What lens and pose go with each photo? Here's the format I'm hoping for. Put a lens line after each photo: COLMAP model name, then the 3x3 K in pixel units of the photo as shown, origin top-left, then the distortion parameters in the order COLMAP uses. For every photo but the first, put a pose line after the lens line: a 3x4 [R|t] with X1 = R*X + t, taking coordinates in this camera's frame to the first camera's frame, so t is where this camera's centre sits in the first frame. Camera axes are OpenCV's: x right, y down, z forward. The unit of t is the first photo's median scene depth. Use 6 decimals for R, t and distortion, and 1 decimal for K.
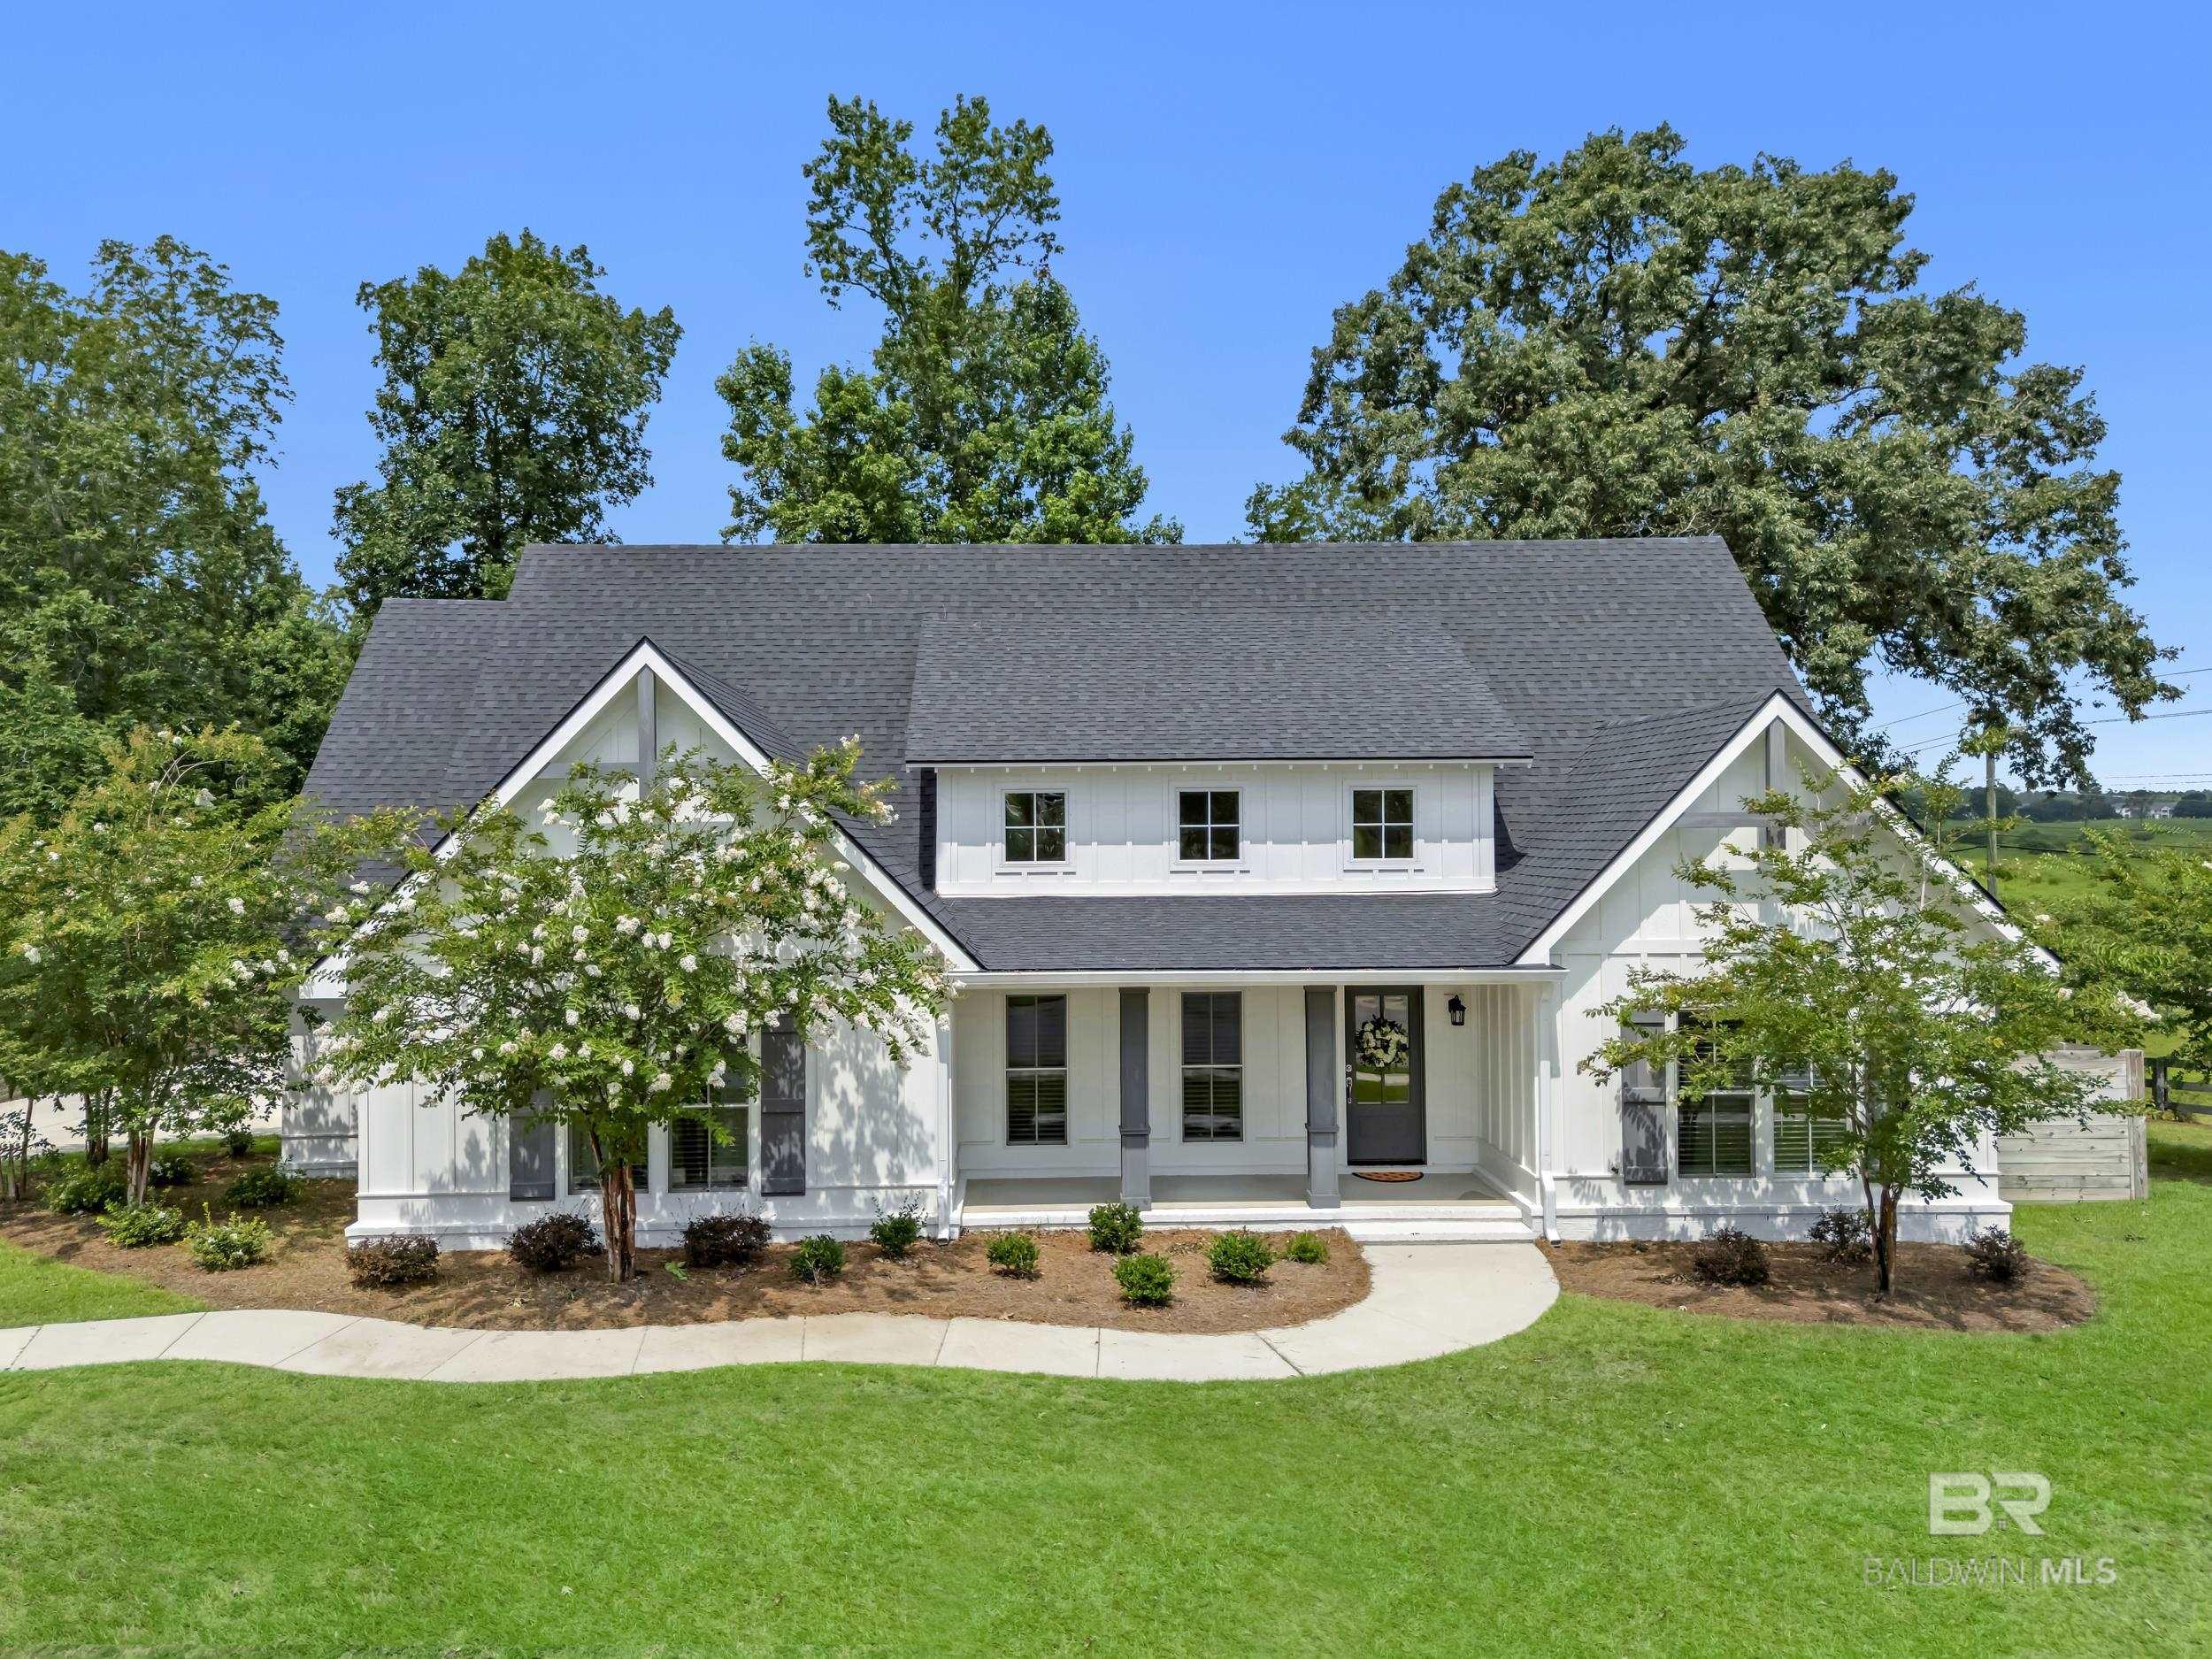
lens RADIAL K [[1700.6, 0, 1106.0], [0, 1700.6, 829.5], [0, 0, 1]] dist [0.052839, -0.063173]
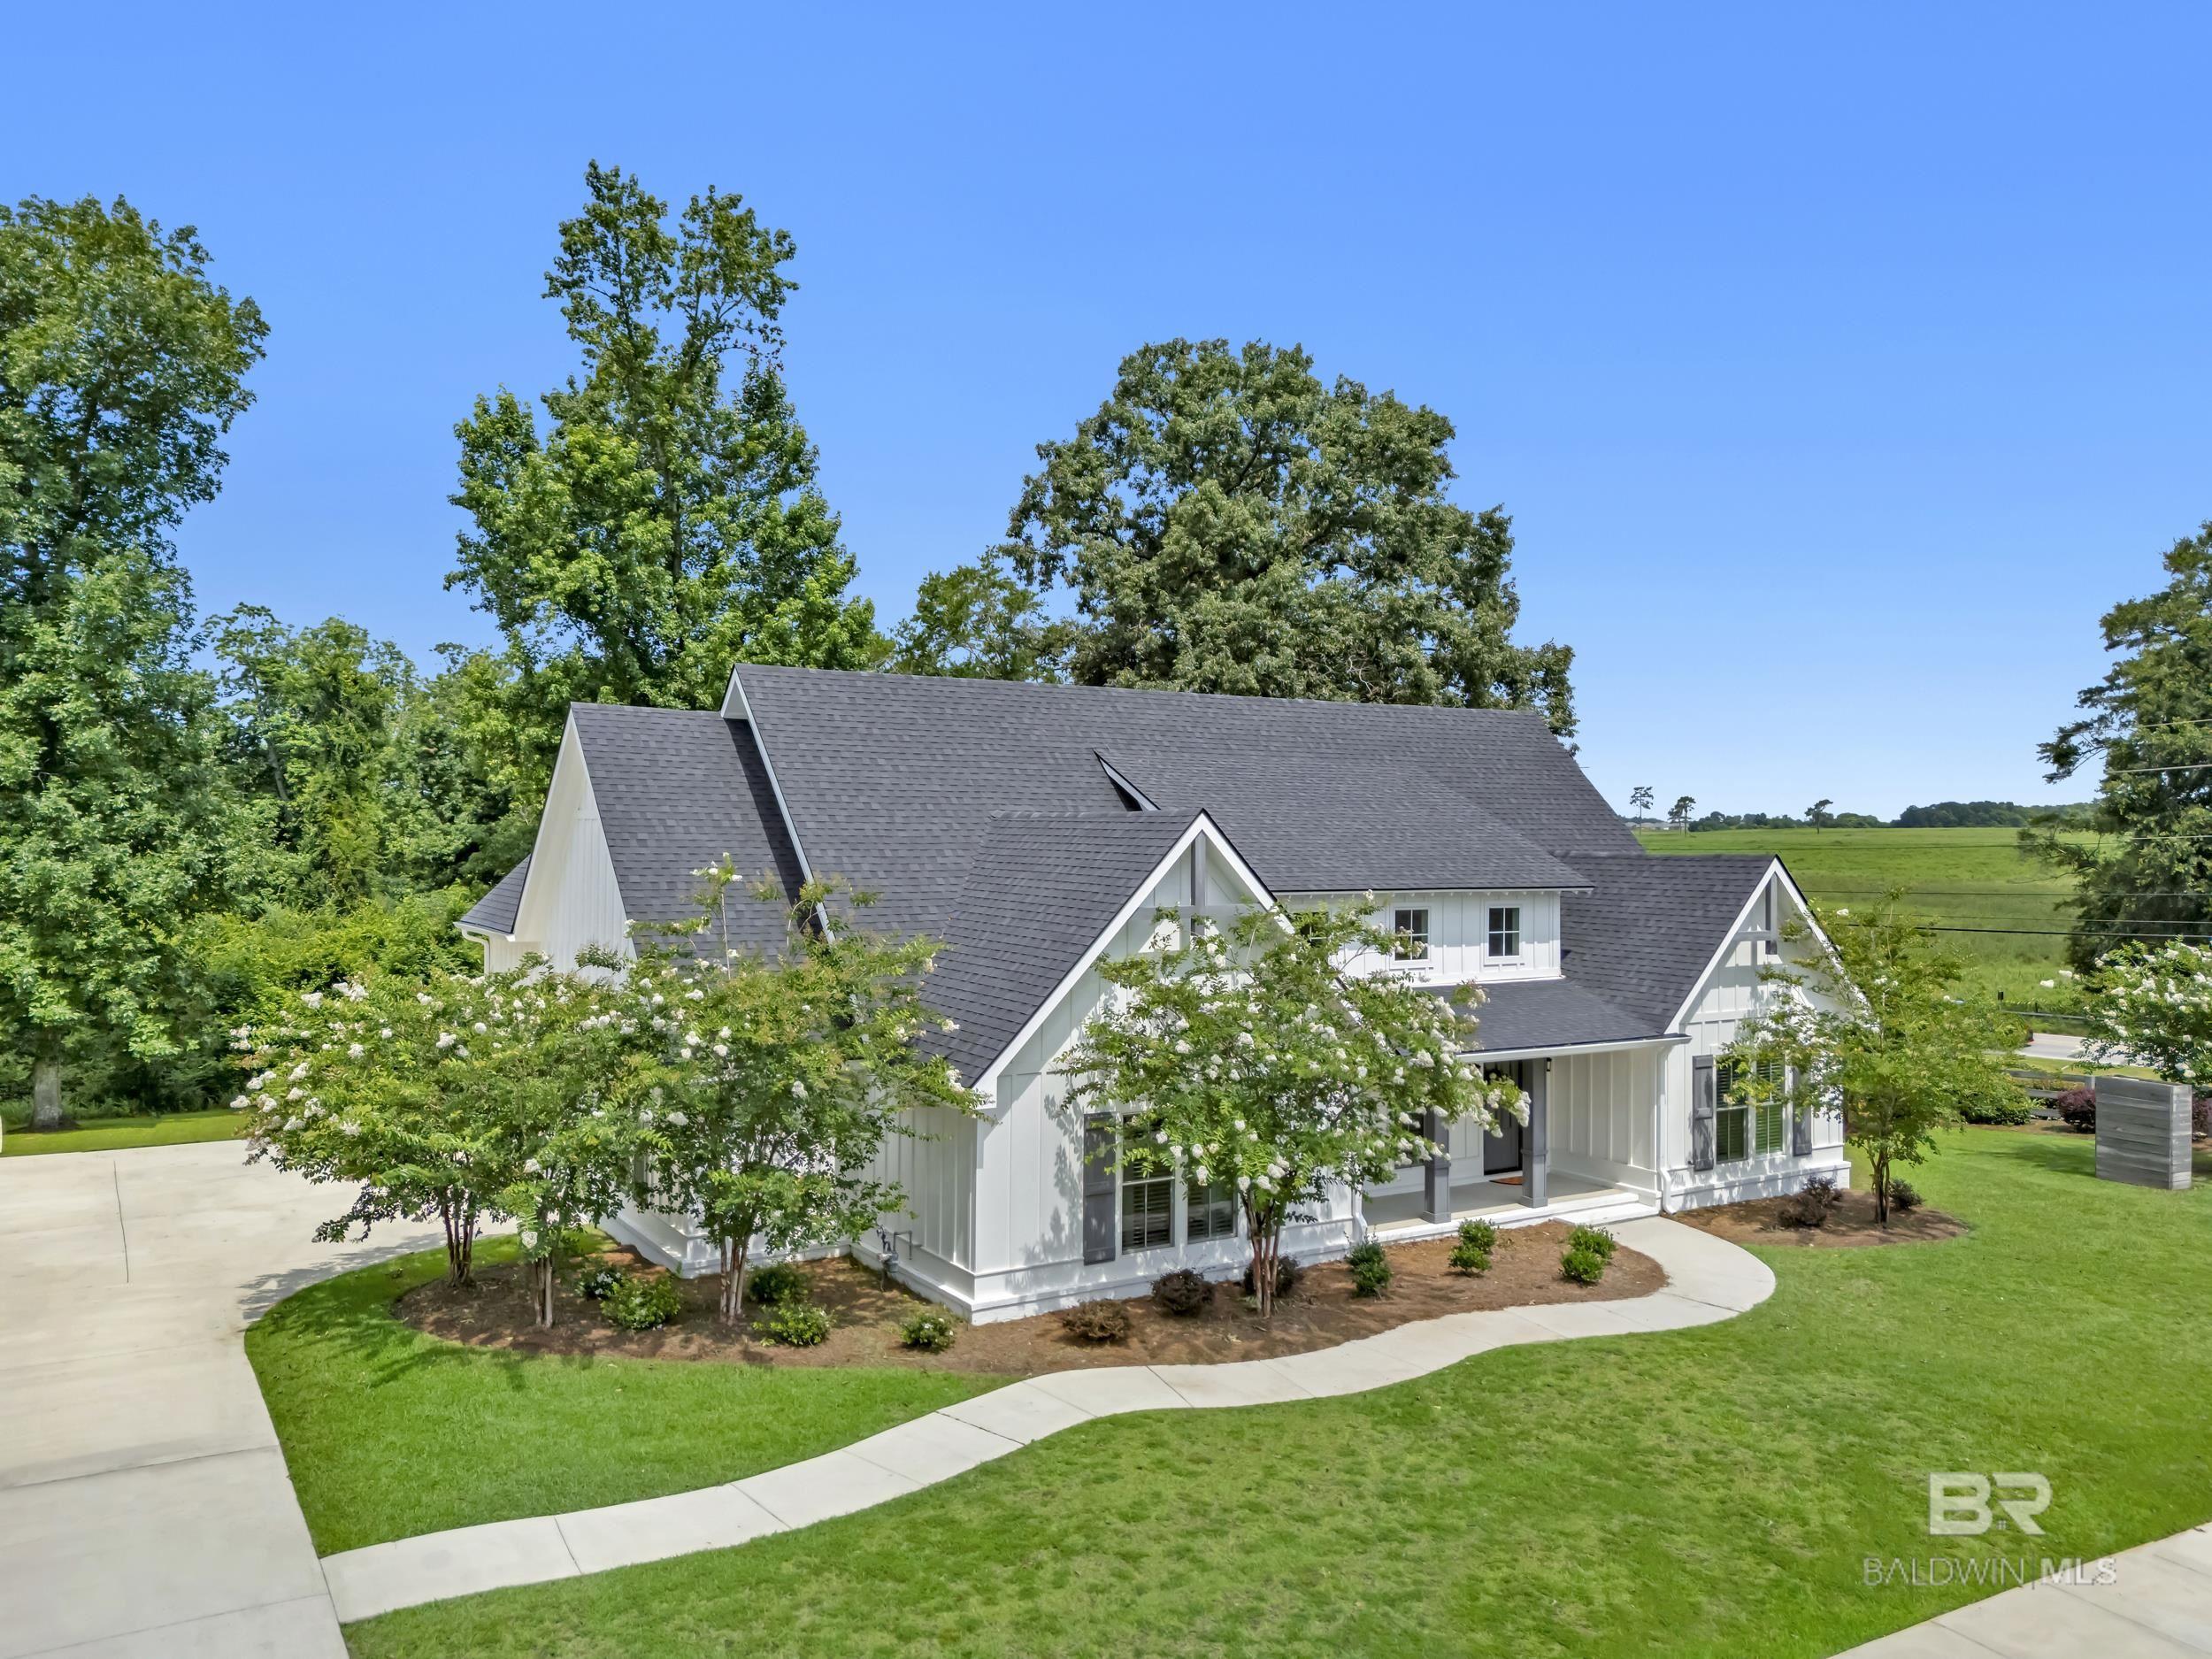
lens RADIAL K [[1668.4, 0, 1106.0], [0, 1668.4, 829.5], [0, 0, 1]] dist [0.069113, -0.062500]
pose [[0.856821, 0.015956, 0.515367, -0.840479], [-0.018805, 0.999823, 0.000310, -0.082692], [-0.515271, -0.009957, 0.856970, -0.026234]]
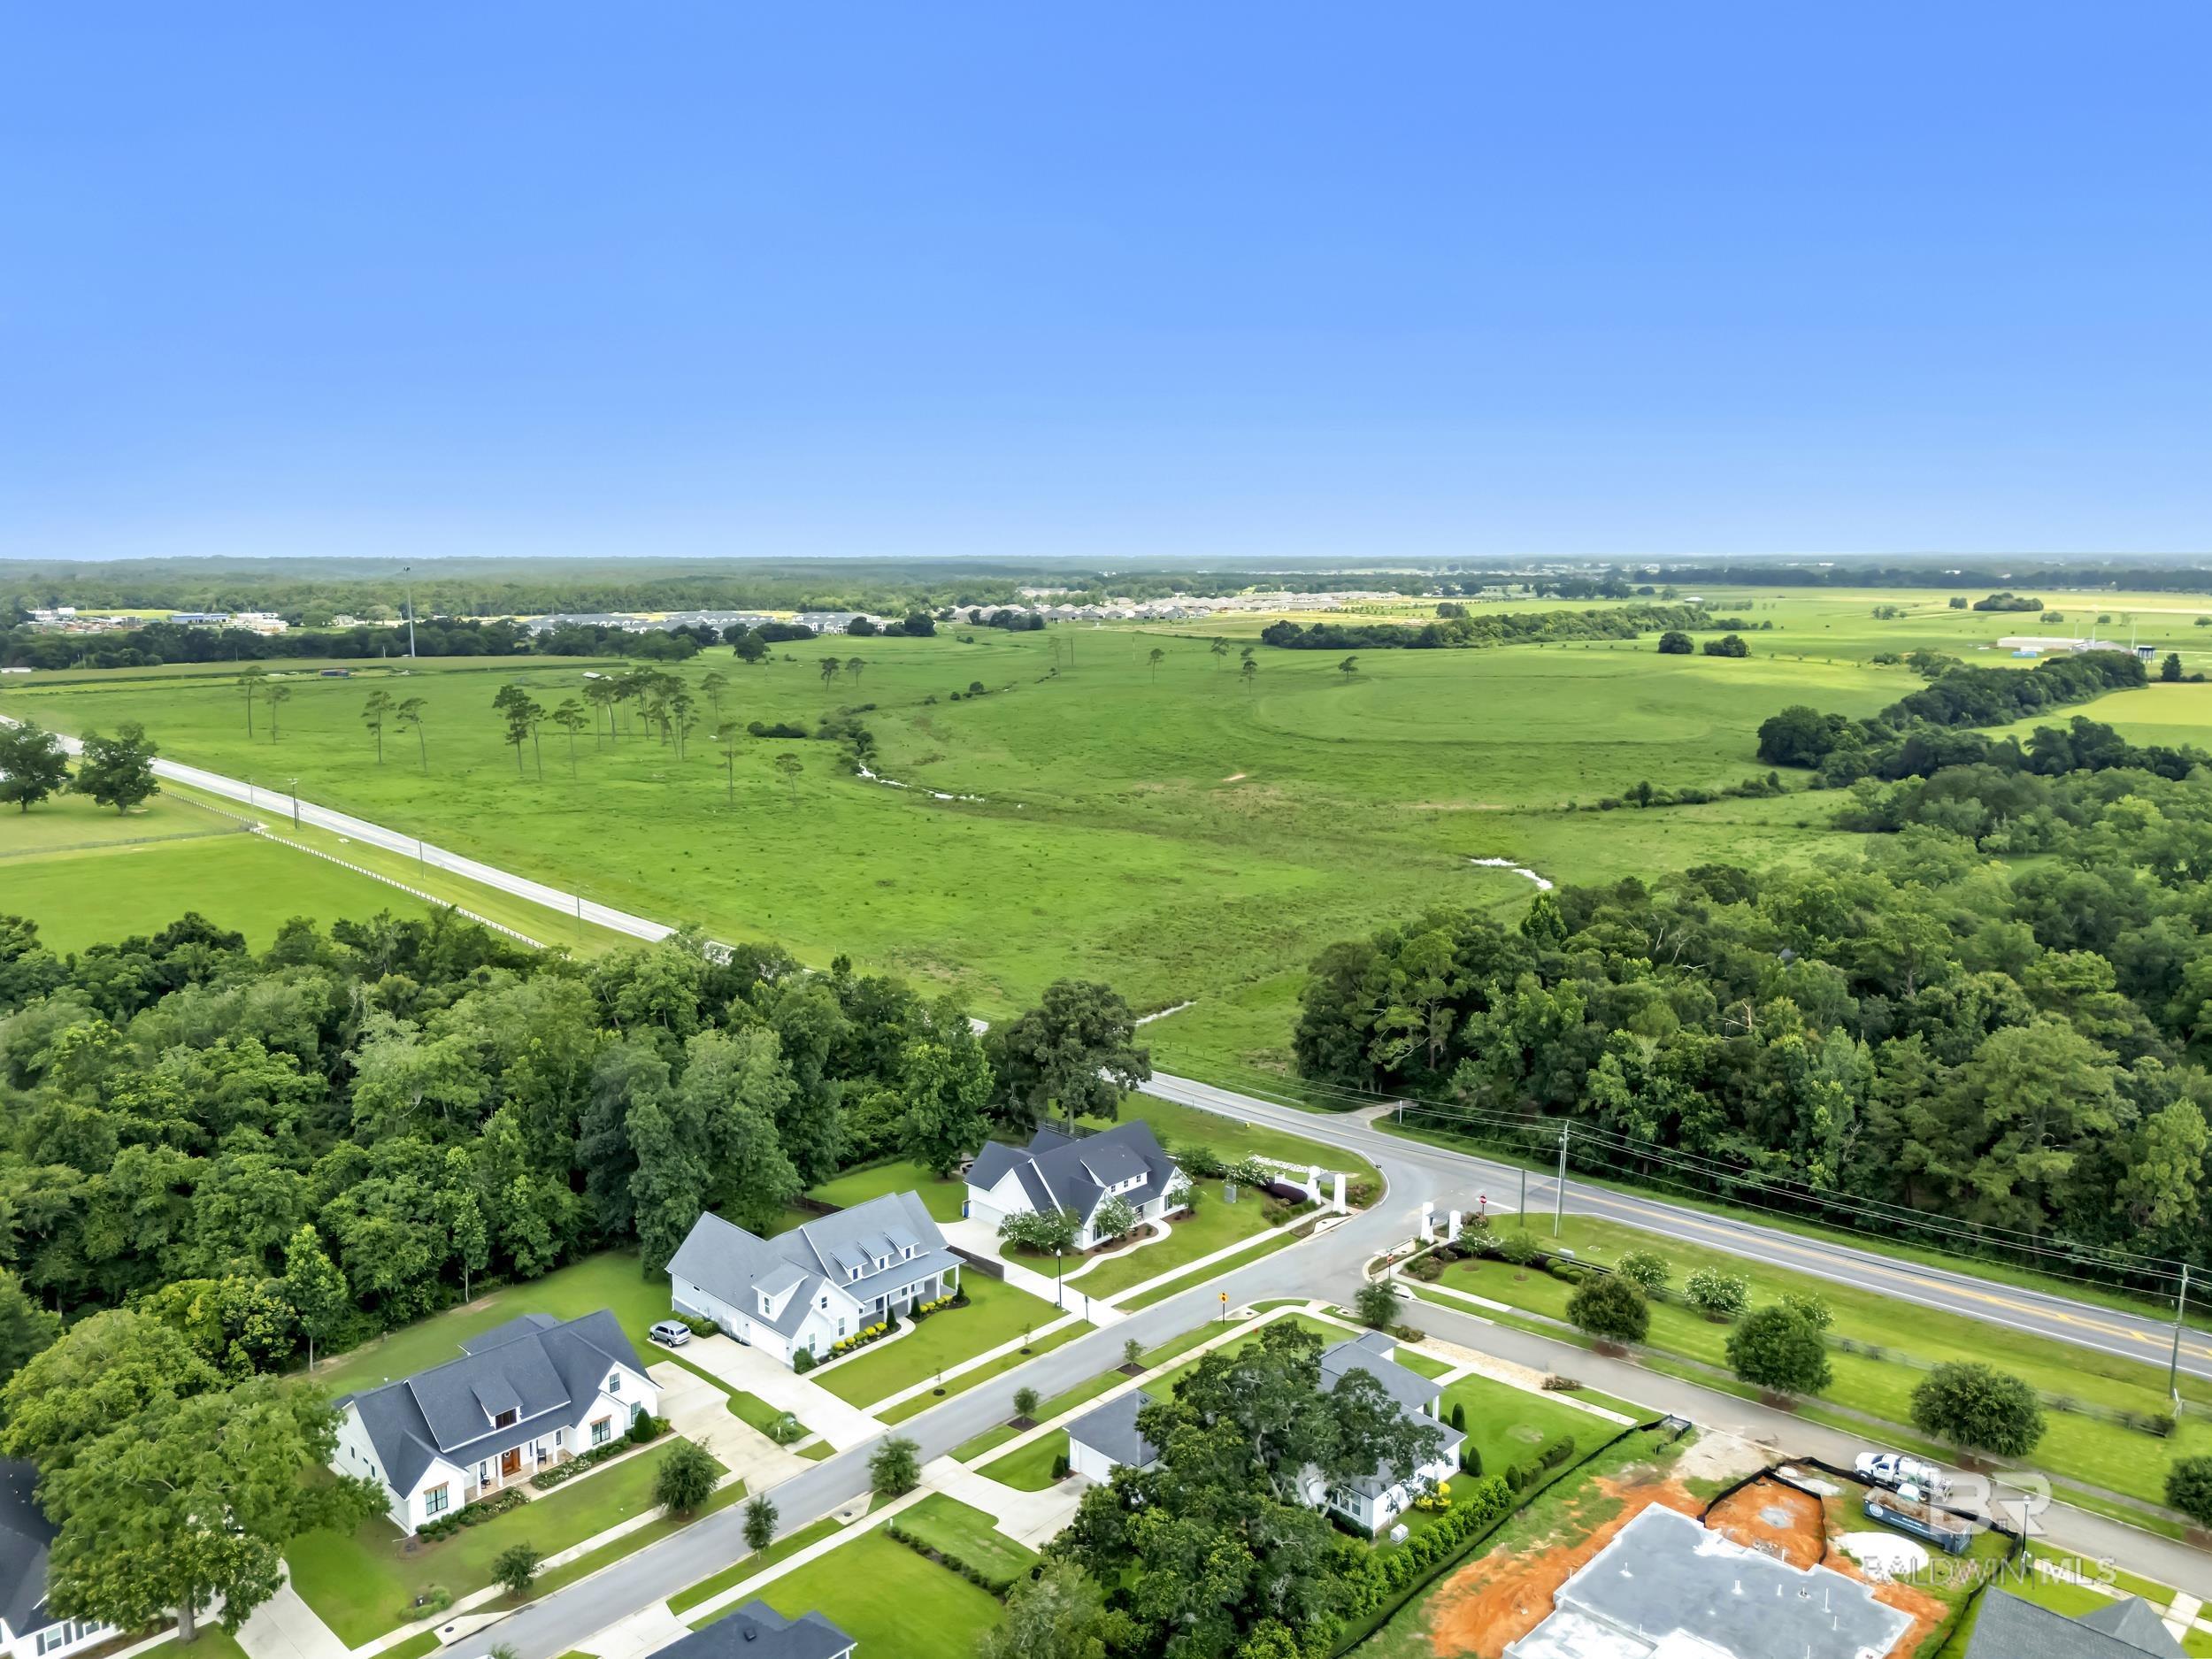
lens RADIAL K [[1668.4, 0, 1106.0], [0, 1668.4, 829.5], [0, 0, 1]] dist [0.069113, -0.062500]
pose [[0.714540, -0.109071, 0.691040, -6.355304], [-0.008883, 0.986278, 0.164855, -3.550166], [-0.699538, -0.123934, 0.703766, -5.354738]]
